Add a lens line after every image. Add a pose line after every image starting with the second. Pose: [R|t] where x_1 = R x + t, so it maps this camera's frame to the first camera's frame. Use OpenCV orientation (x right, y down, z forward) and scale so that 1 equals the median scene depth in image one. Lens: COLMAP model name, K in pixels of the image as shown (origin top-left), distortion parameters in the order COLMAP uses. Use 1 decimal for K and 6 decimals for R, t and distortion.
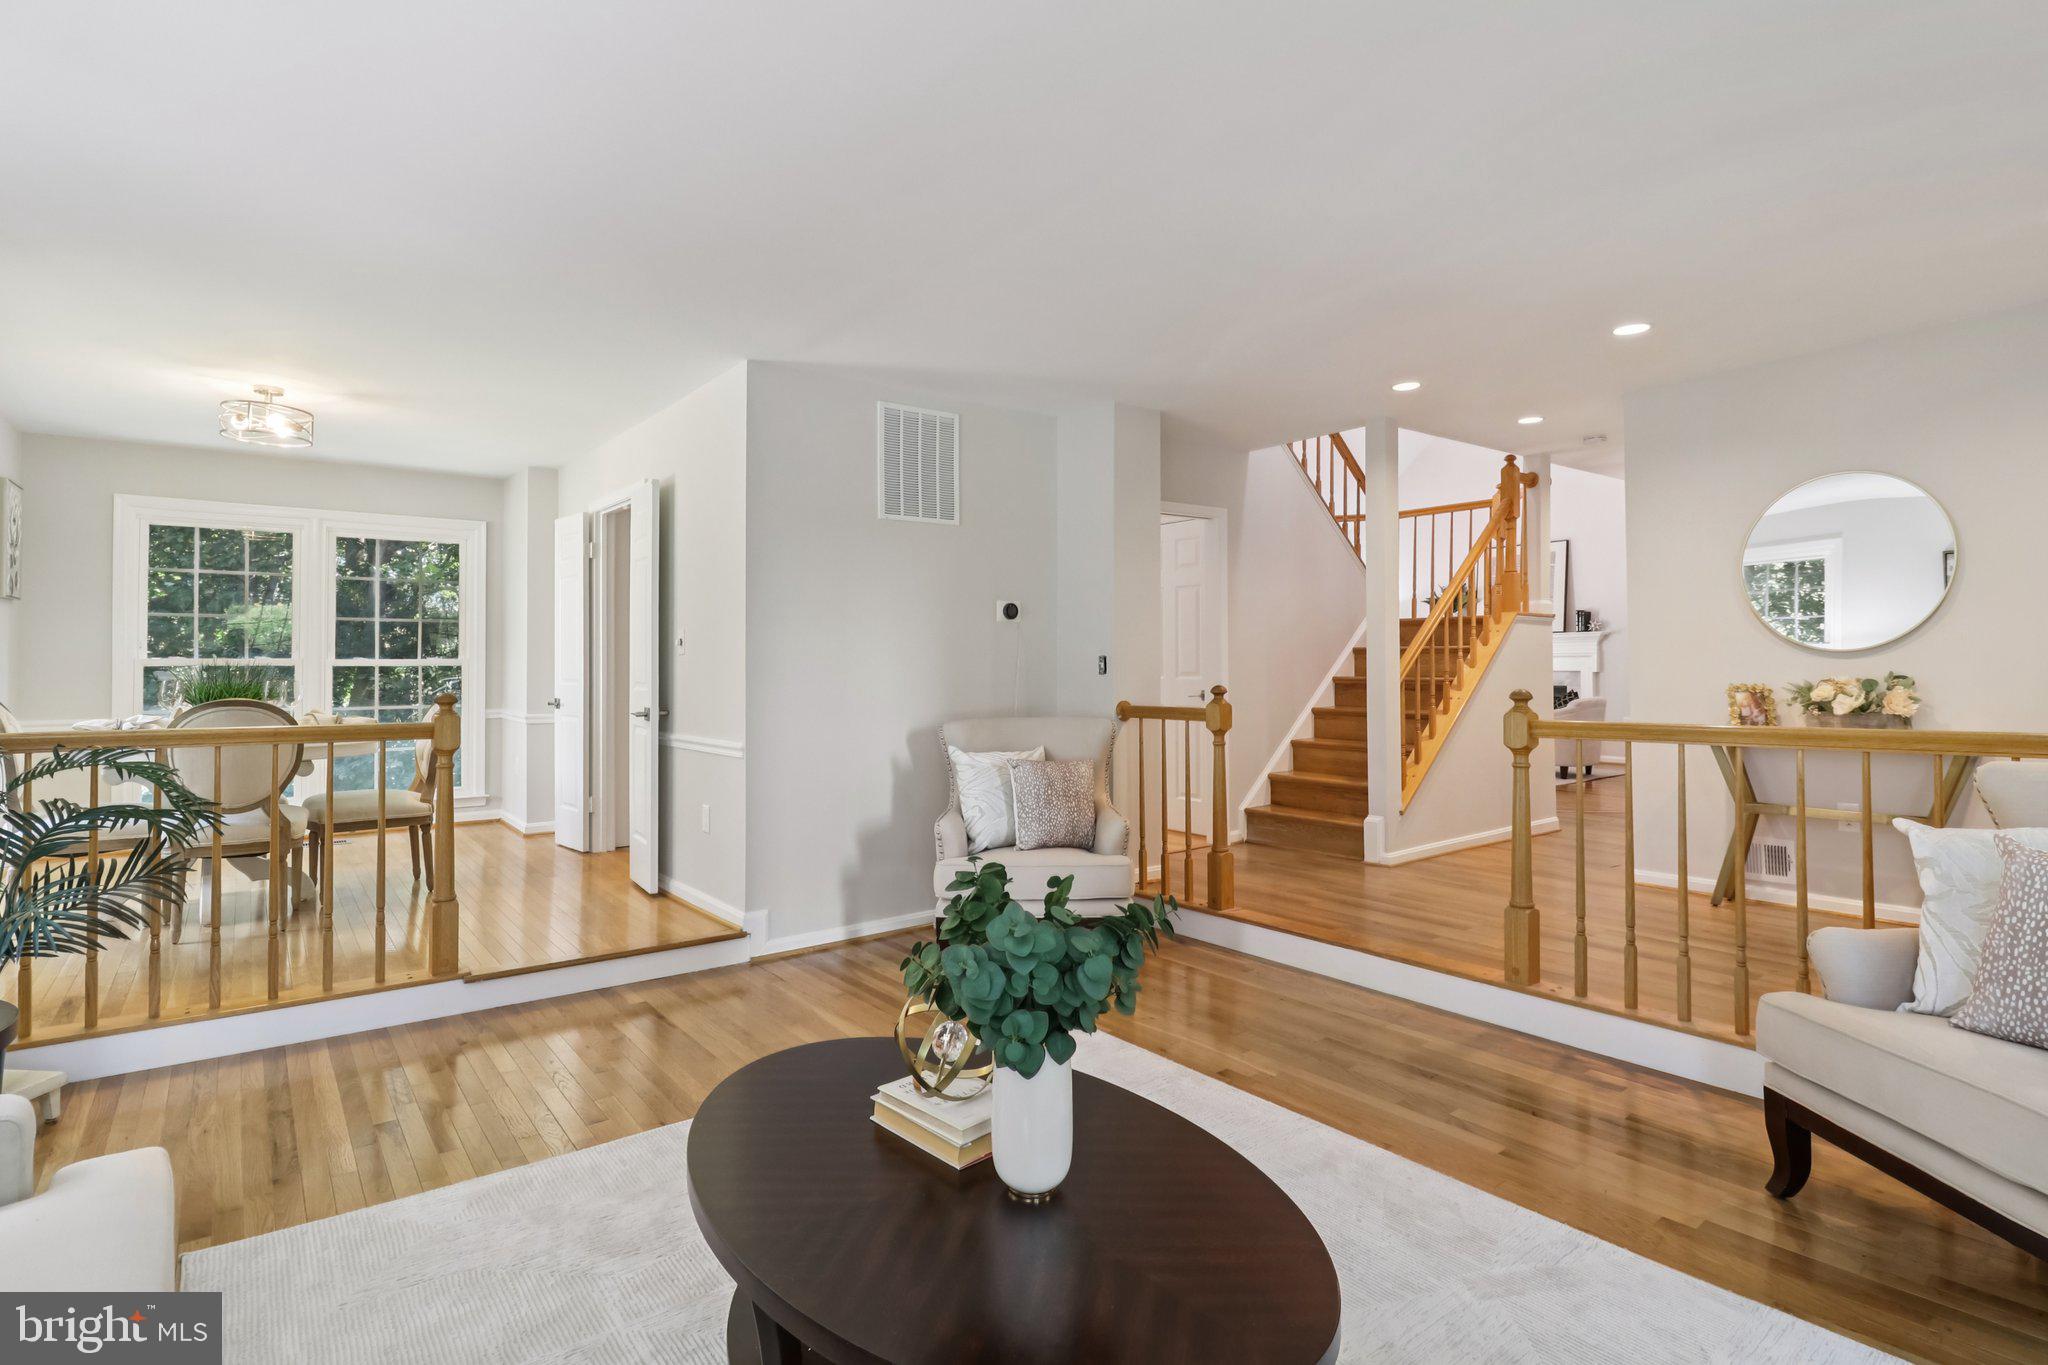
lens RADIAL K [[1000.0, 0, 1025.2], [0, 1000.0, 650.0], [0, 0, 1]] dist [0.001697, -0.000134]
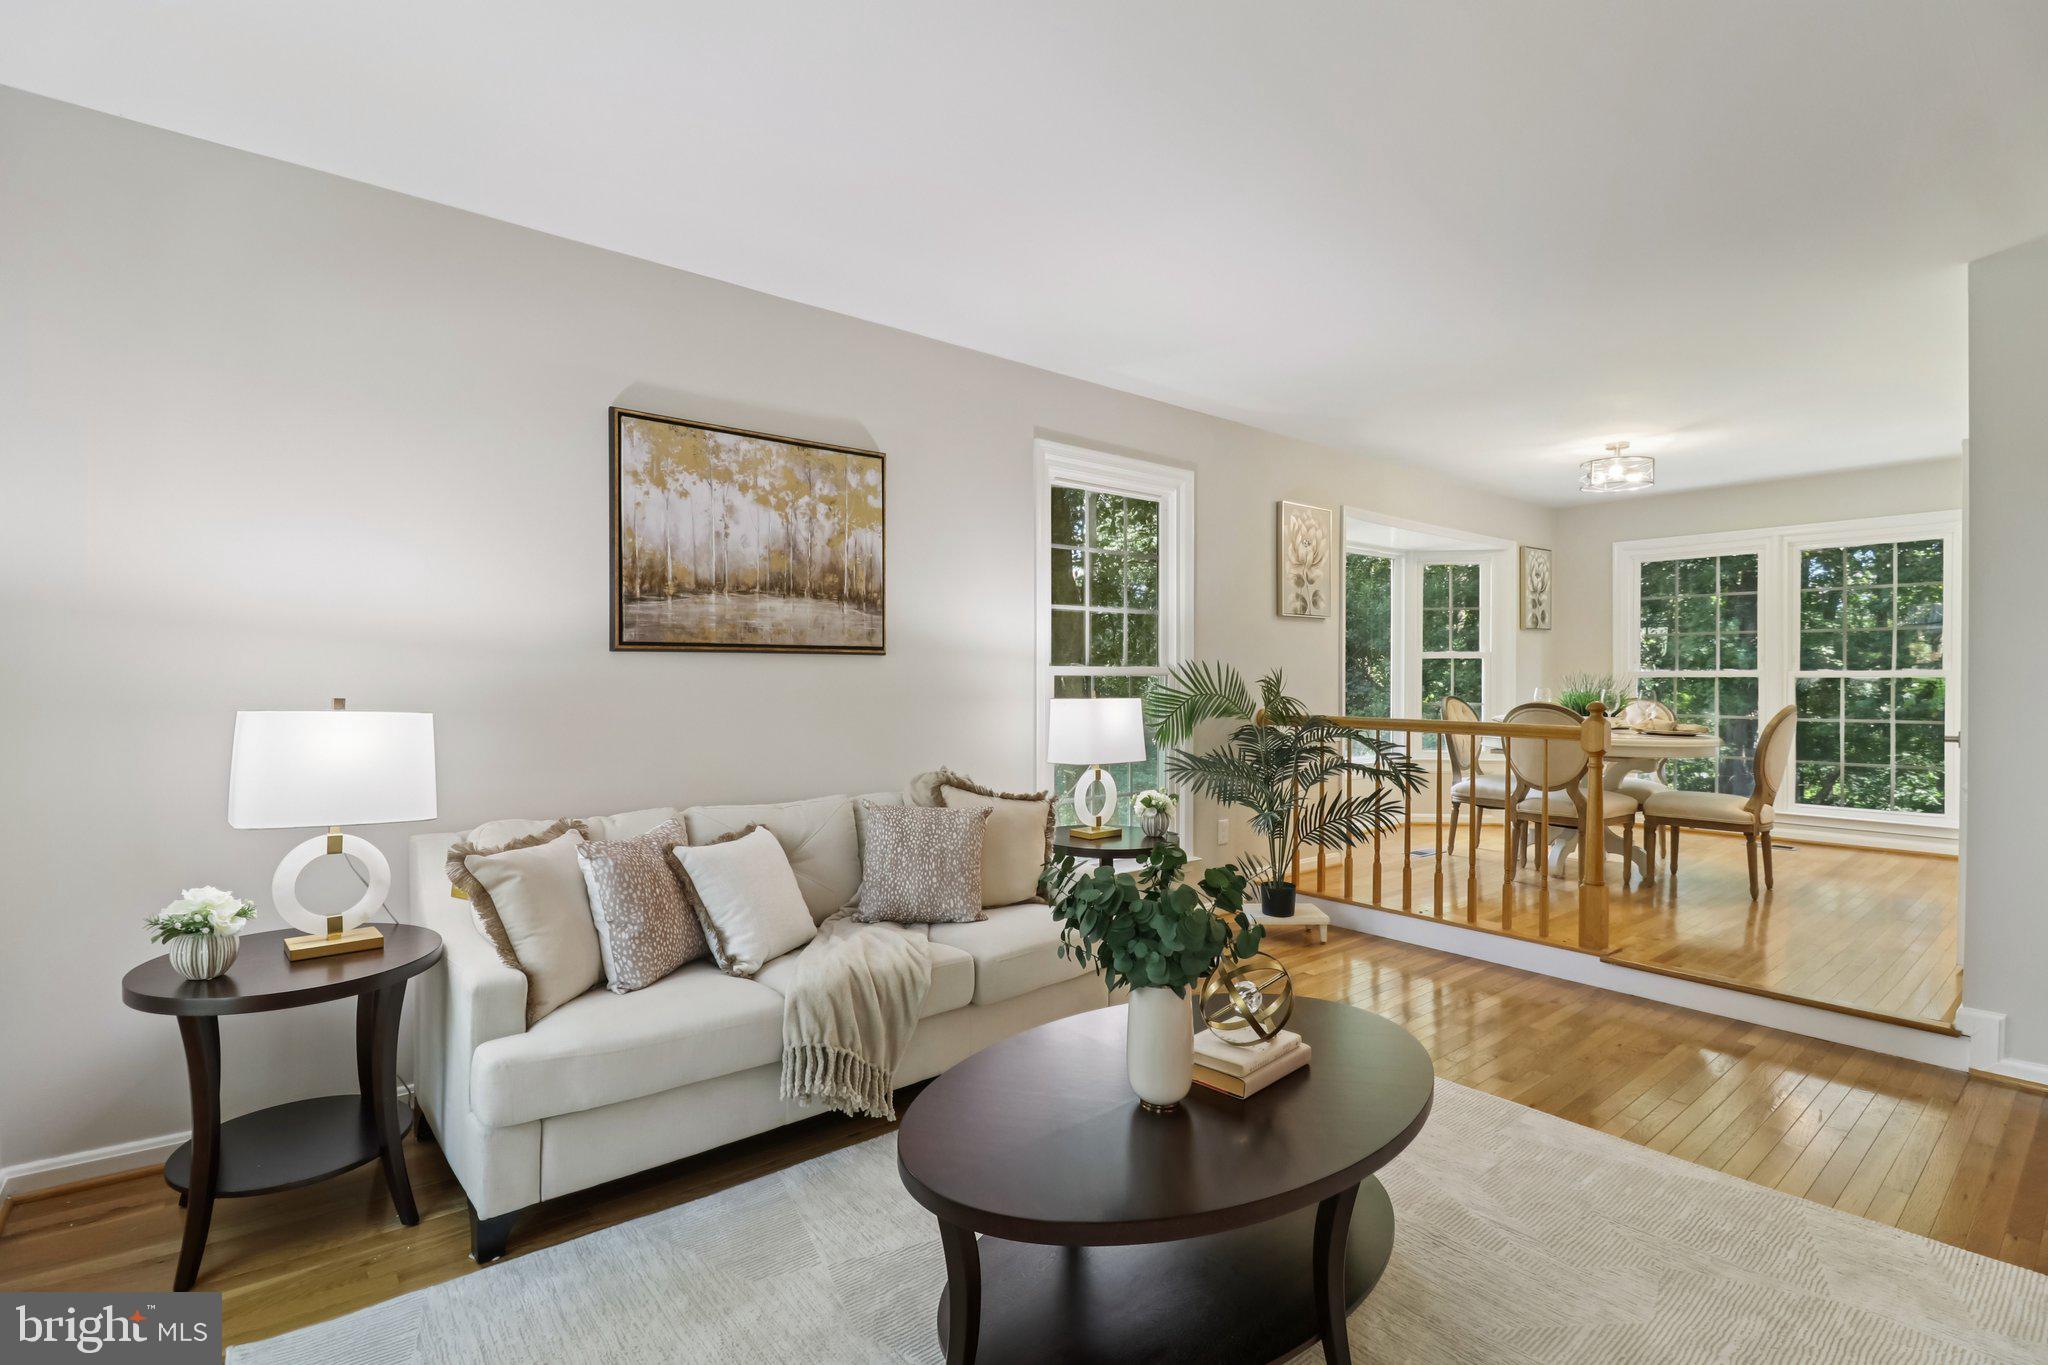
lens RADIAL K [[974.5, 0, 1020.9], [0, 974.5, 695.9], [0, 0, 1]] dist [-0.000220, -0.000260]
pose [[0.034469, 0.019625, -0.999213, 0.392957], [0.012881, 0.999715, 0.020079, 0.005957], [0.999323, -0.013563, 0.034206, 0.254698]]
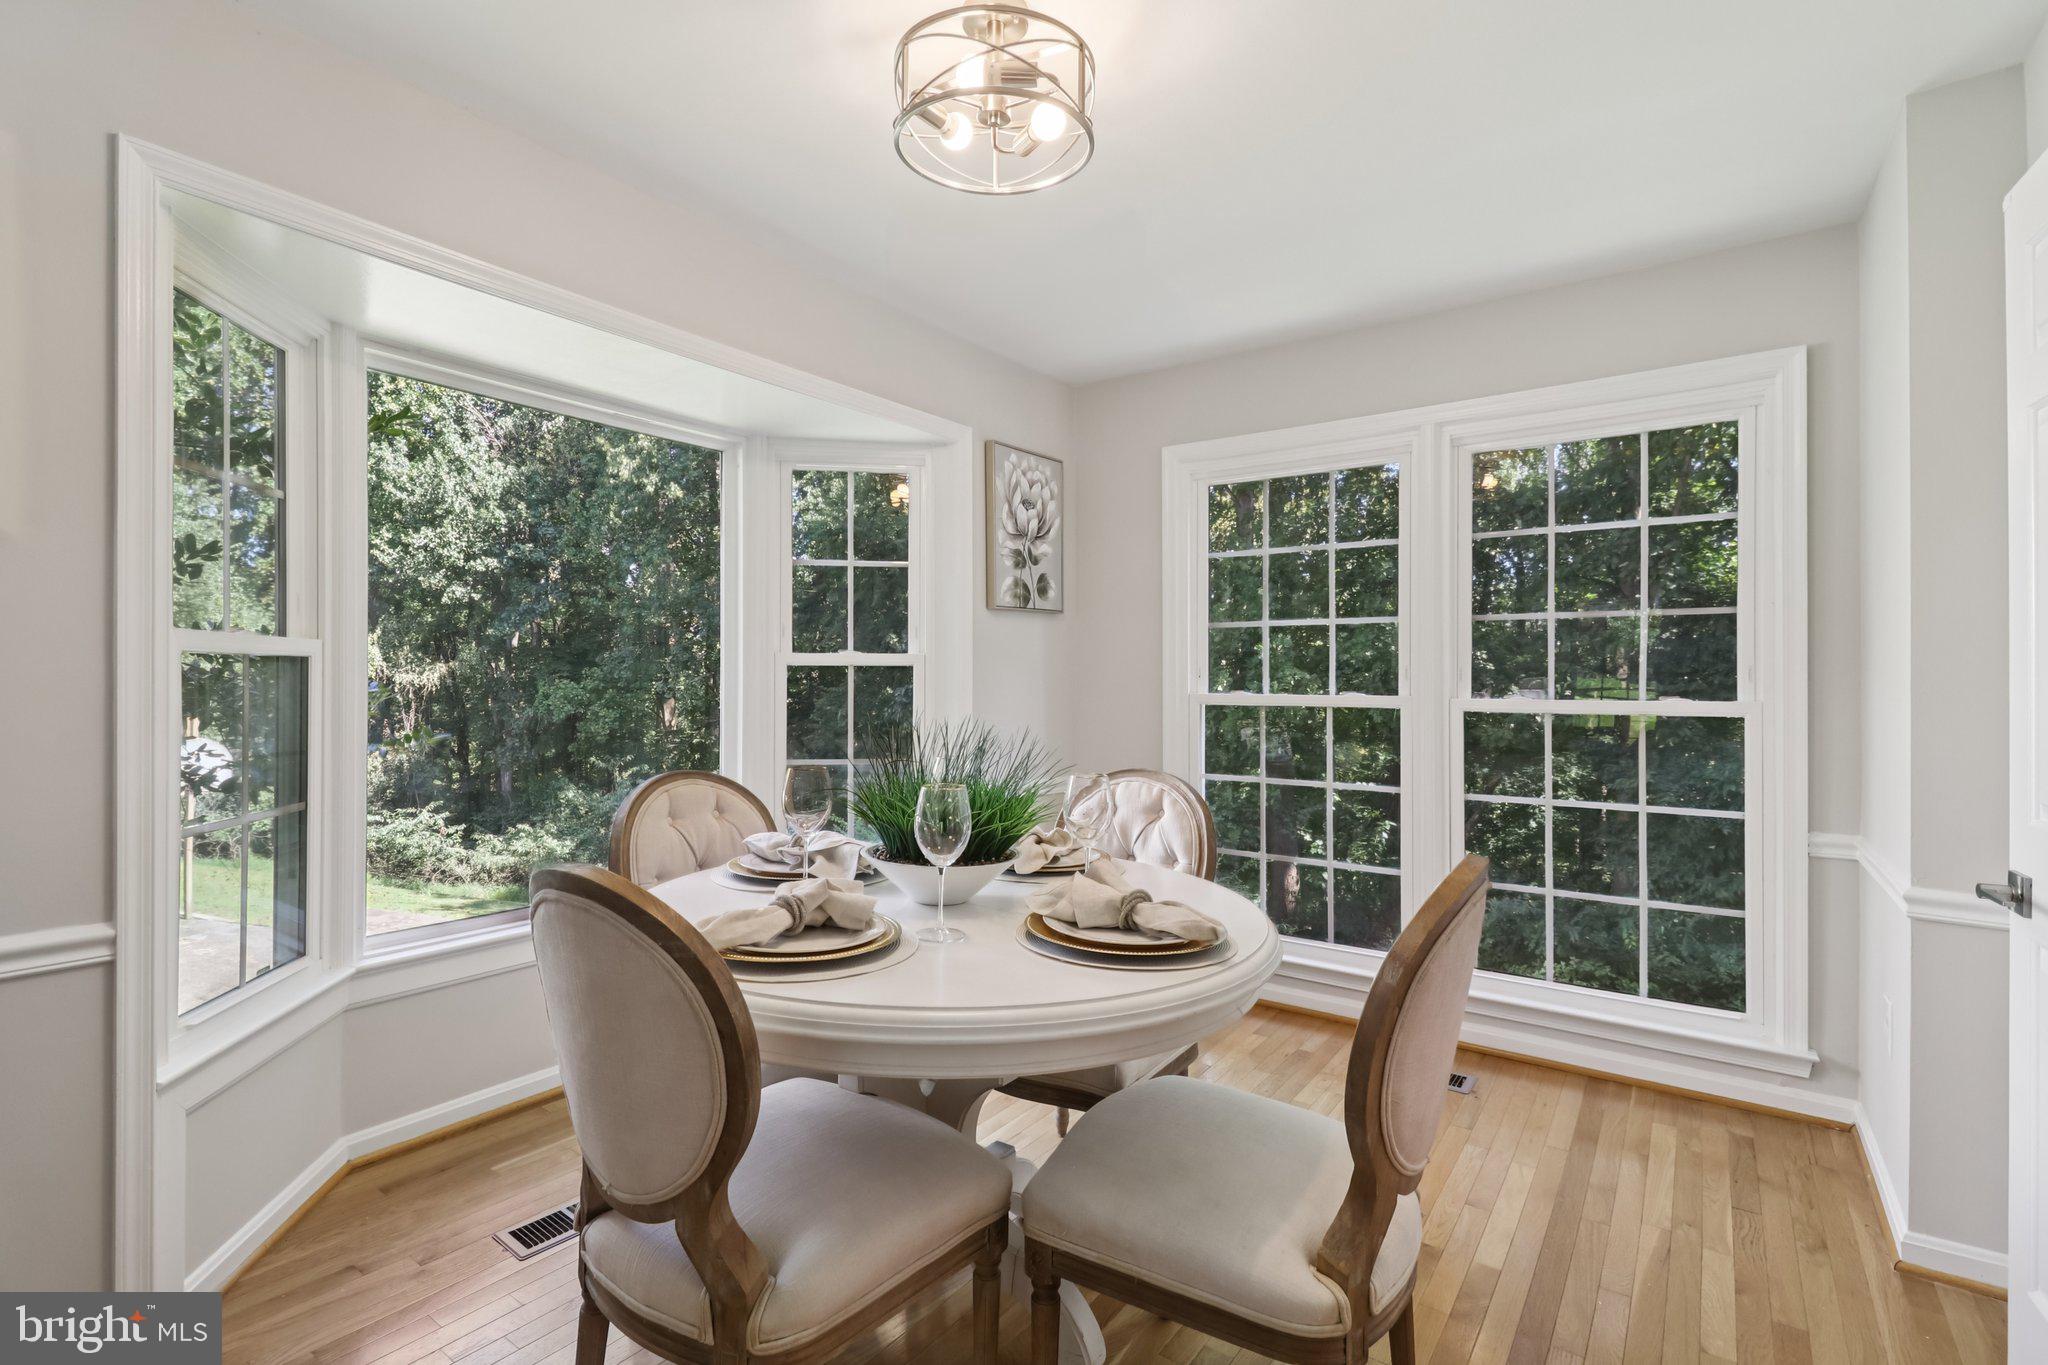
lens RADIAL K [[965.0, 0, 1024.0], [0, 965.0, 682.5], [0, 0, 1]] dist [-0.000598, -0.000253]
pose [[0.282563, 0.005264, -0.959234, -0.411327], [0.007865, 0.999939, 0.007804, -0.006255], [0.959216, -0.009749, 0.282504, 0.931573]]
